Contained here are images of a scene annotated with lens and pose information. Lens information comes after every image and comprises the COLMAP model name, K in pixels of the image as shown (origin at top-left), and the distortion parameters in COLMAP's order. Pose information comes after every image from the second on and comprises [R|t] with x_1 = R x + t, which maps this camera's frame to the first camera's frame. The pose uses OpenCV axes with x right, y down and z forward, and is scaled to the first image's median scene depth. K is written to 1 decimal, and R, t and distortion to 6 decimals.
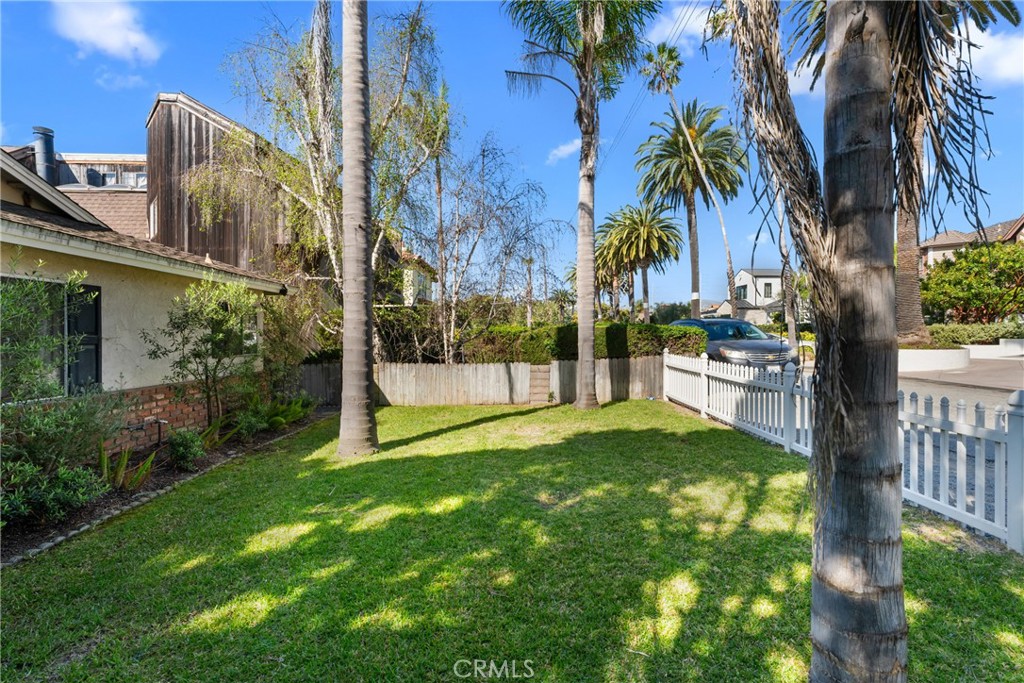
lens RADIAL K [[467.7, 0, 512.0], [0, 467.7, 336.9], [0, 0, 1]] dist [-0.002520, -0.000639]
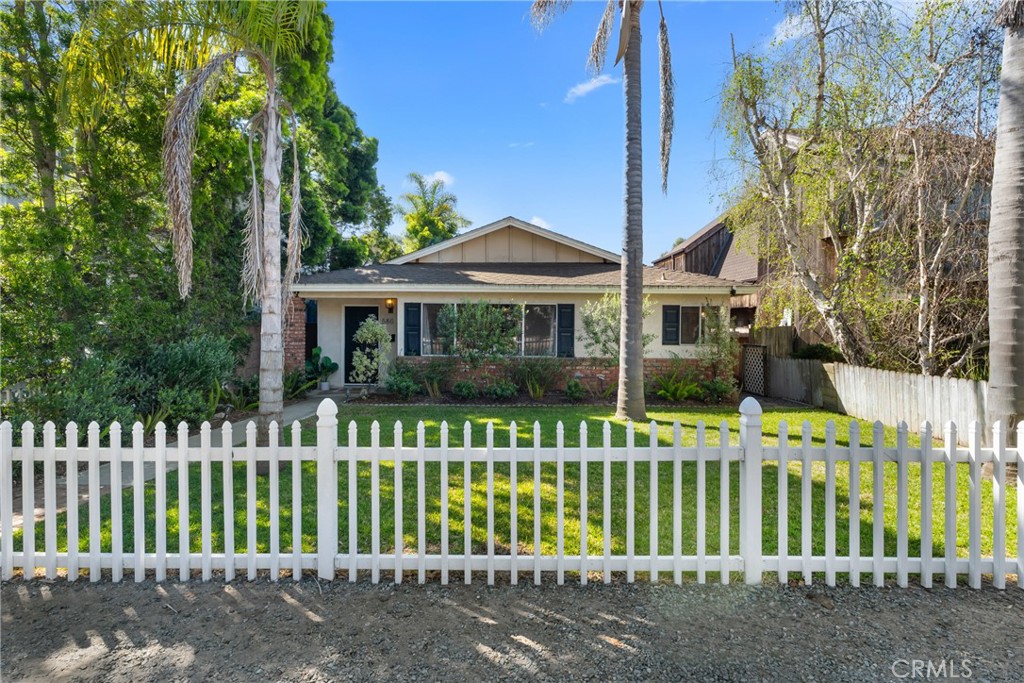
lens RADIAL K [[468.0, 0, 510.6], [0, 468.0, 325.4], [0, 0, 1]] dist [-0.001469, -0.000197]
pose [[-0.030383, 0.001679, -0.999537, 1.025619], [-0.010639, 0.999941, 0.002003, -0.016417], [0.999482, 0.010695, -0.030364, 0.713989]]
